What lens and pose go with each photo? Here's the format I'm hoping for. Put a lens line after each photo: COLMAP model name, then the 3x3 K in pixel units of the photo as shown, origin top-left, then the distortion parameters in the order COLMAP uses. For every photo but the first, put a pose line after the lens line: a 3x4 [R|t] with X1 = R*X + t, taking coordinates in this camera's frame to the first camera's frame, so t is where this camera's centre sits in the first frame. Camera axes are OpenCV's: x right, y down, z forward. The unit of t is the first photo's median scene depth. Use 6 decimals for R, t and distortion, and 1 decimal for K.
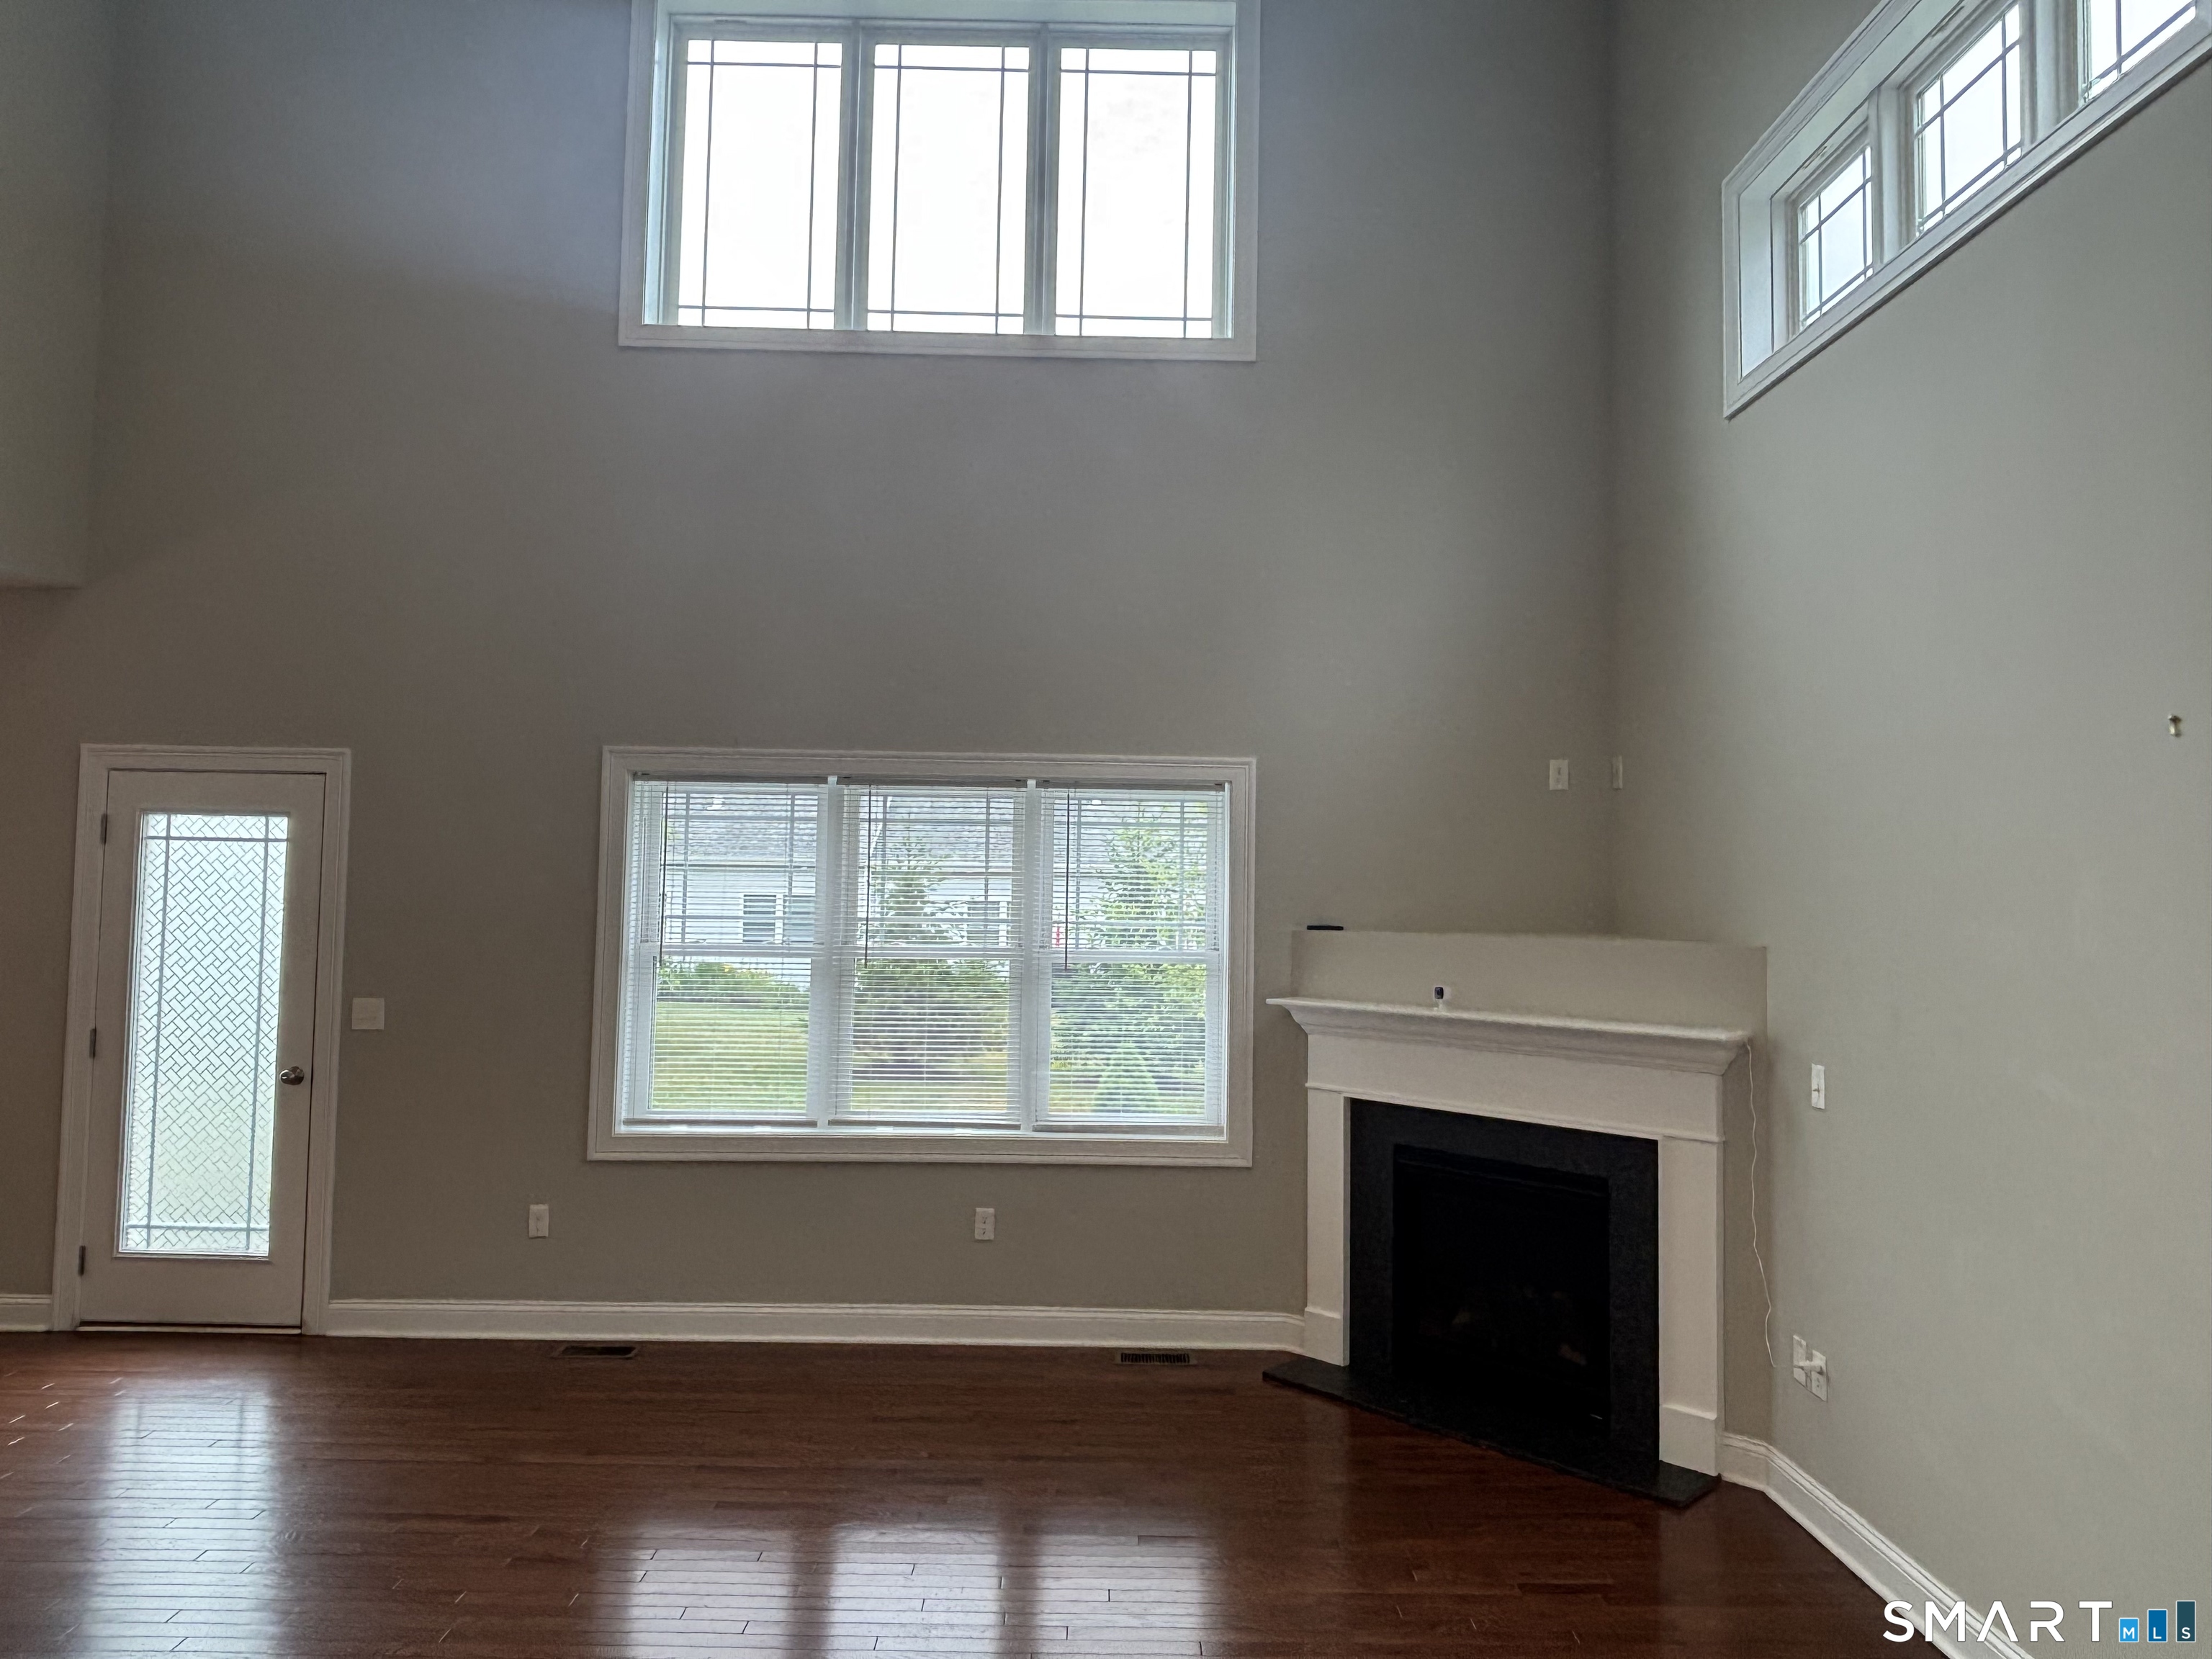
lens RADIAL K [[1392.5, 0, 1104.0], [0, 1392.5, 824.9], [0, 0, 1]] dist [0.013714, -0.026660]
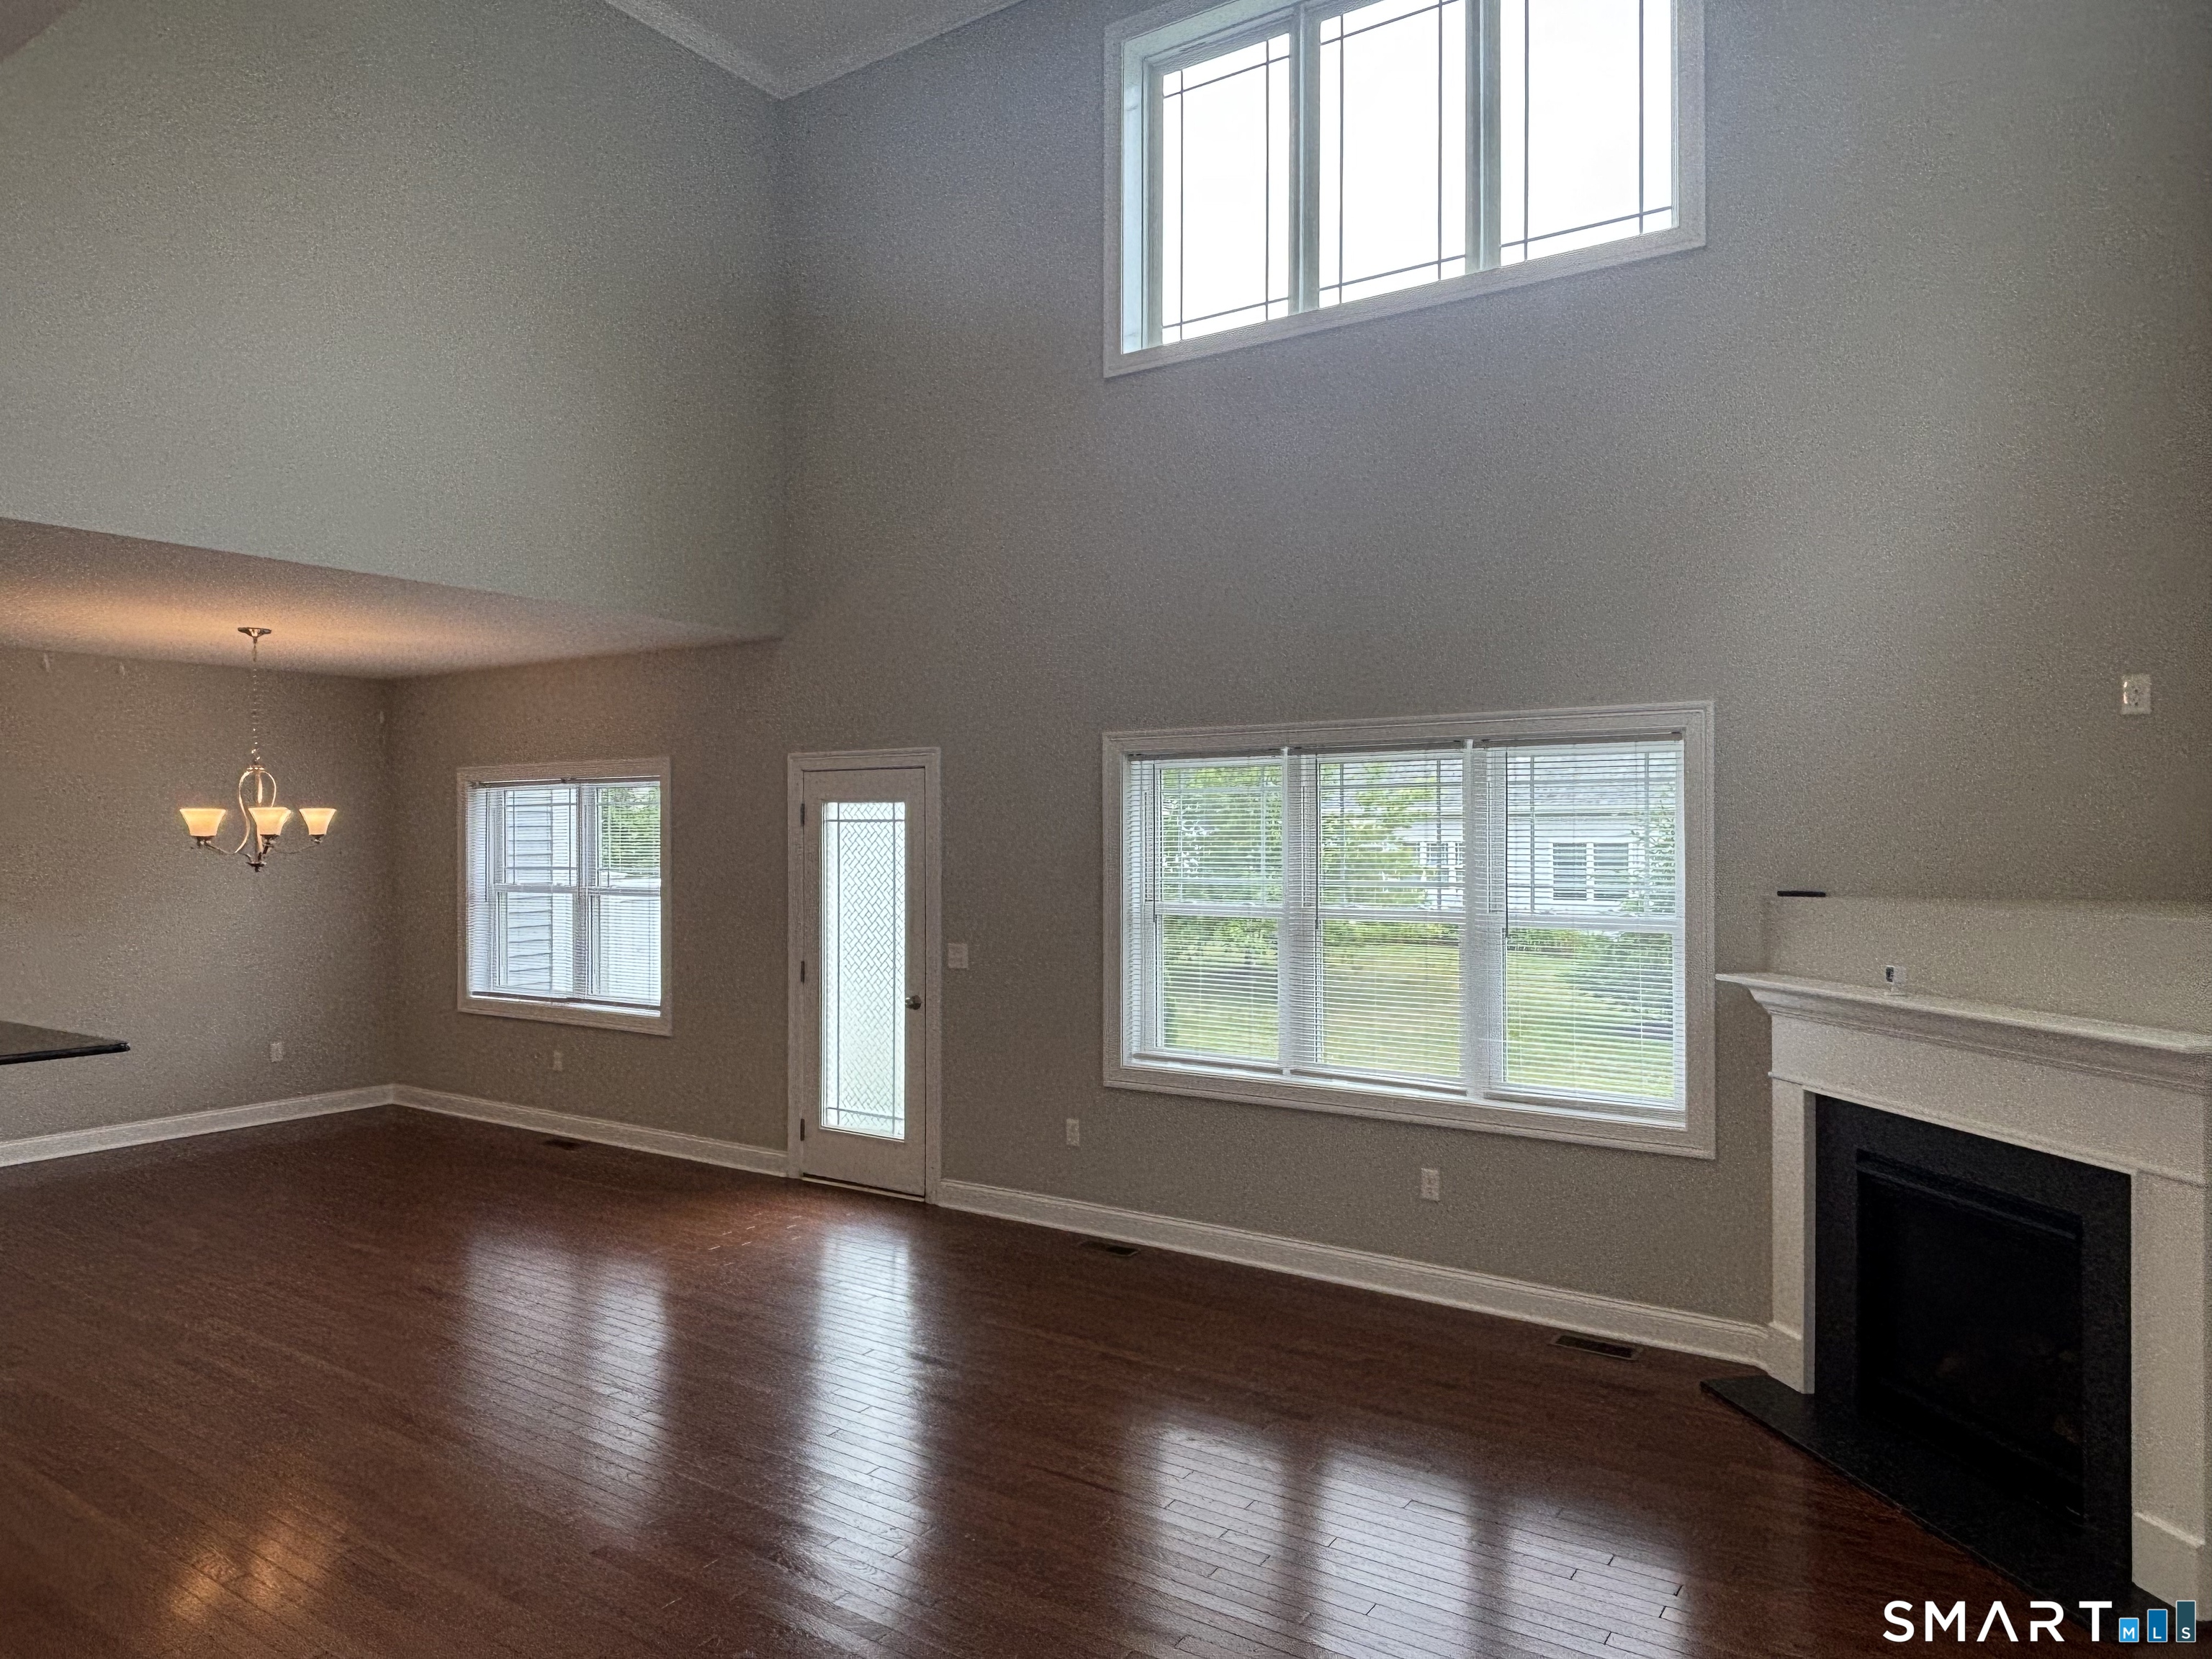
lens RADIAL K [[1392.5, 0, 1109.3], [0, 1392.5, 836.8], [0, 0, 1]] dist [0.013714, -0.026660]
pose [[0.824419, -0.016733, -0.565732, 0.297353], [0.042859, 0.998539, 0.032923, -0.007991], [0.564354, -0.051389, 0.823932, 0.049456]]
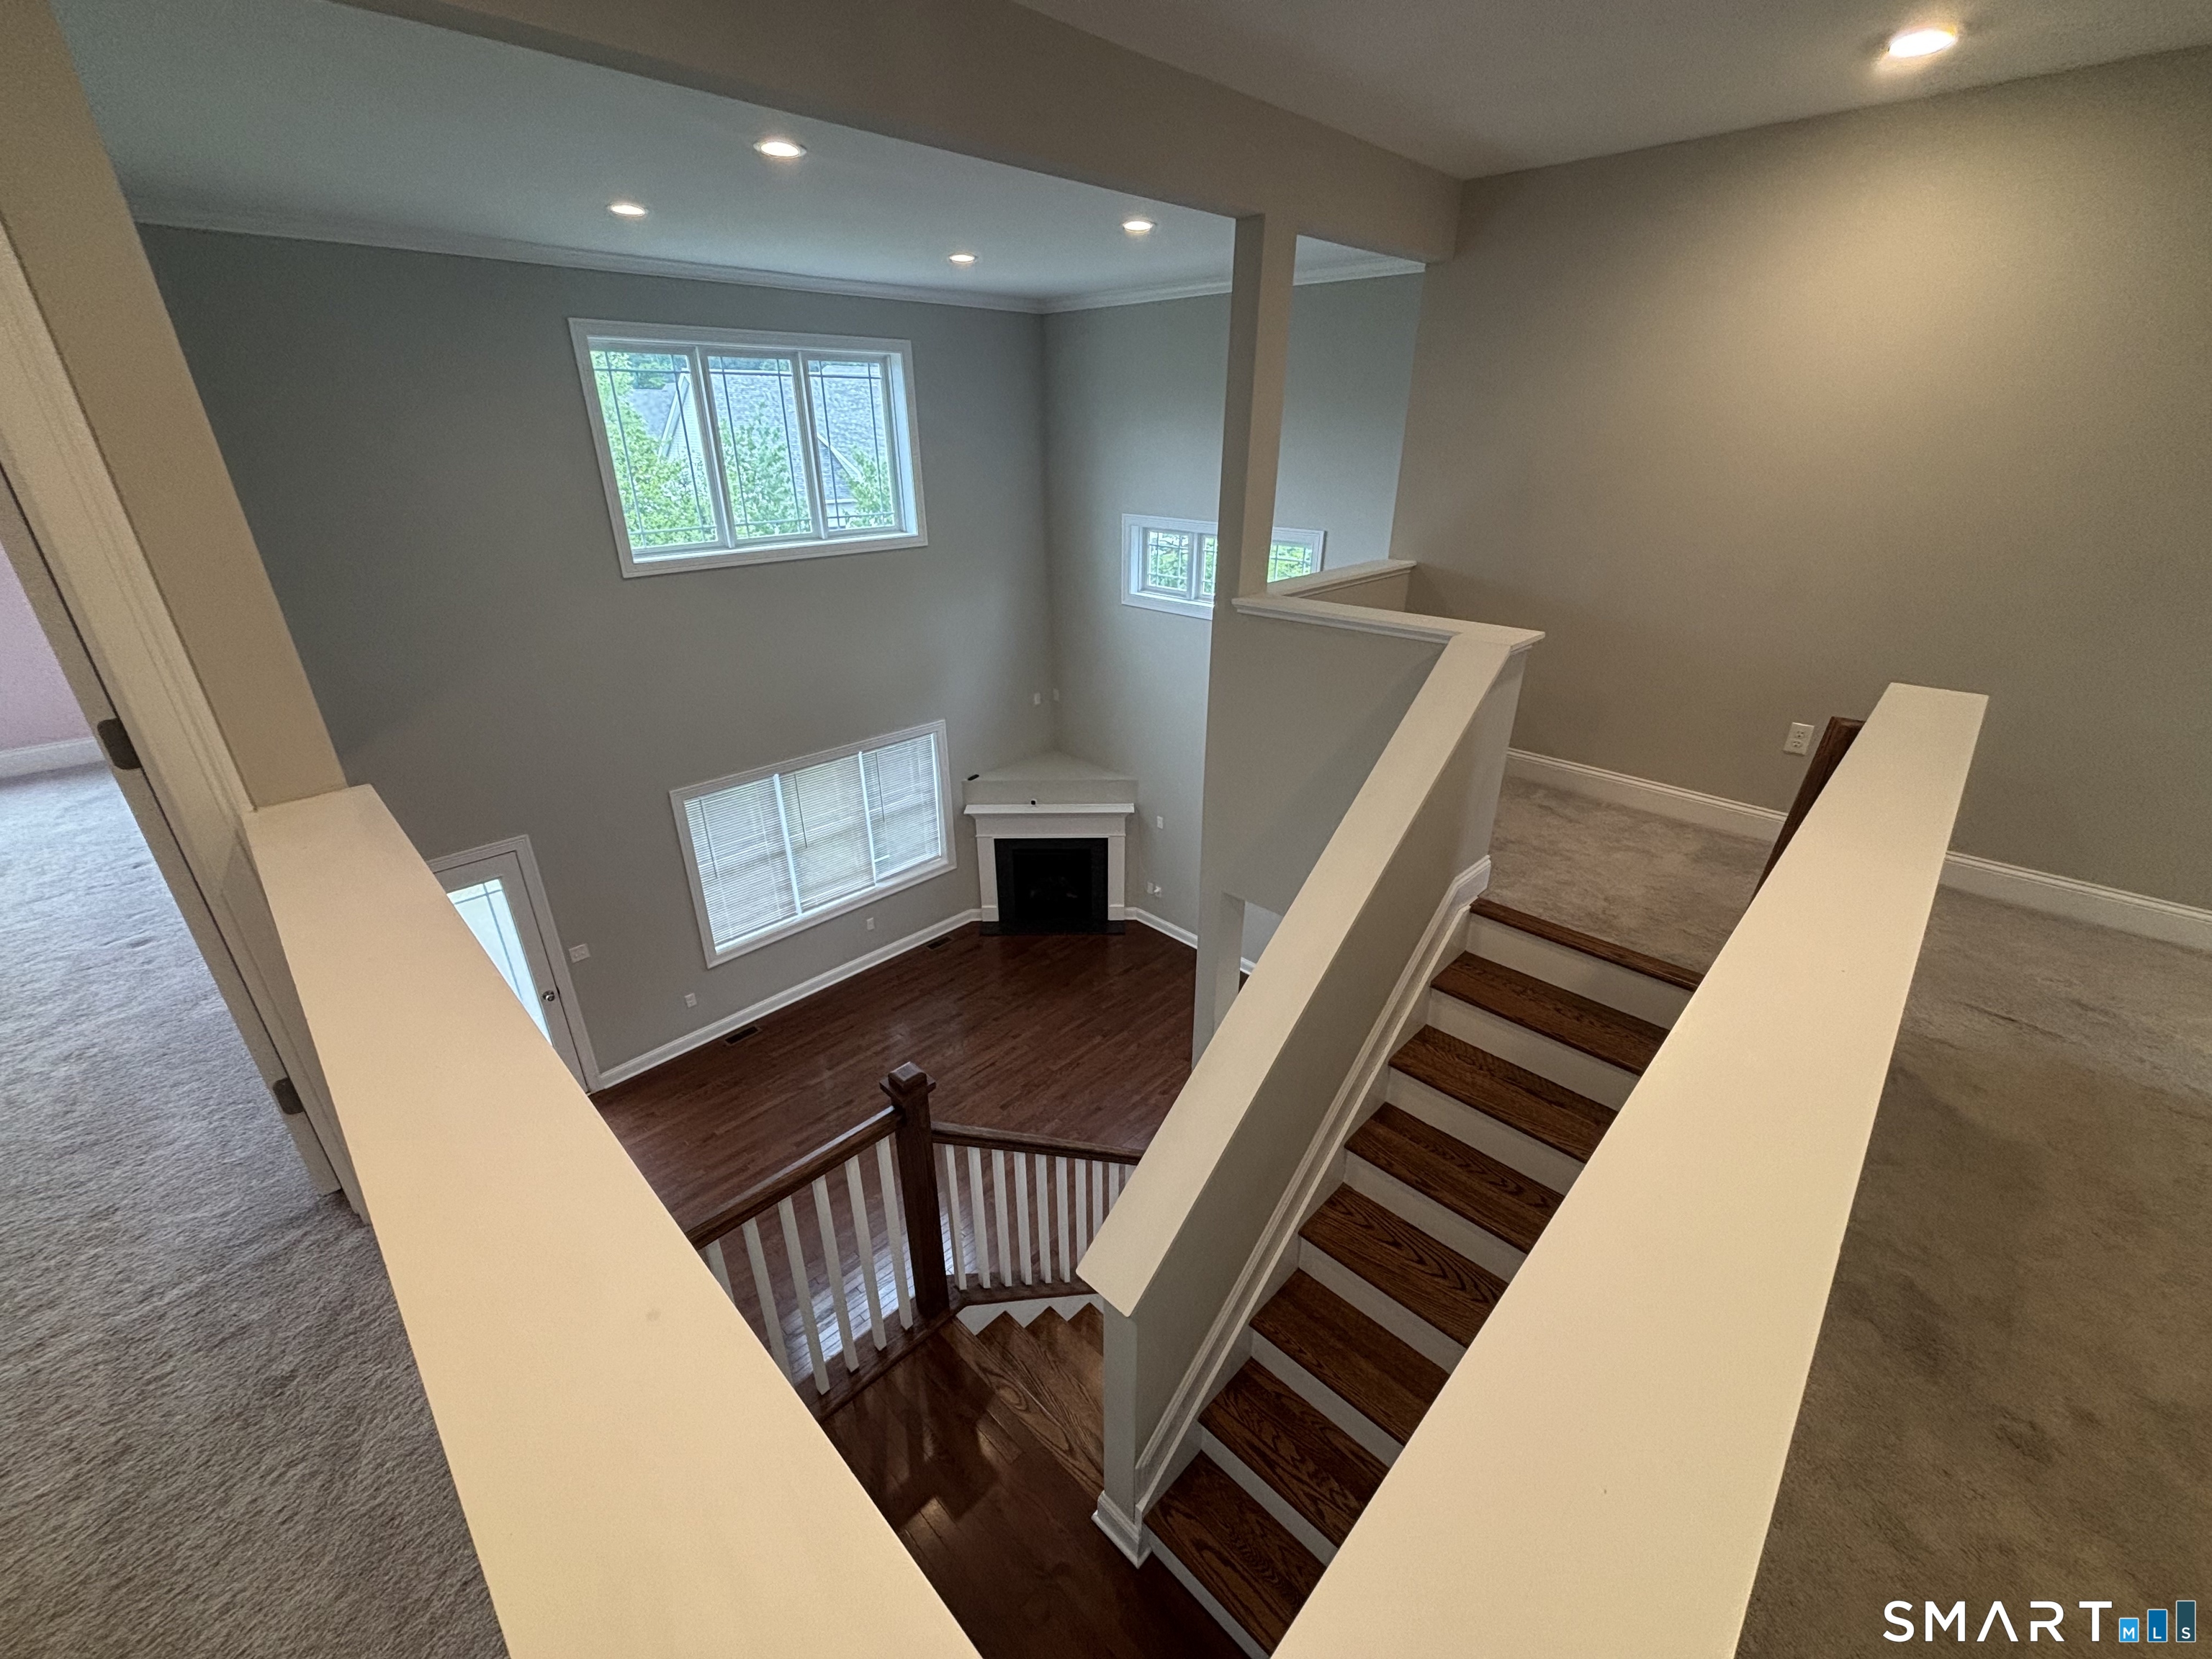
lens RADIAL K [[878.3, 0, 1103.3], [0, 878.3, 823.5], [0, 0, 1]] dist [-0.007317, -0.000790]
pose [[0.708770, -0.308052, 0.634625, -0.730060], [-0.019295, 0.890814, 0.453958, -0.593211], [-0.705175, -0.333997, 0.625439, -0.216068]]
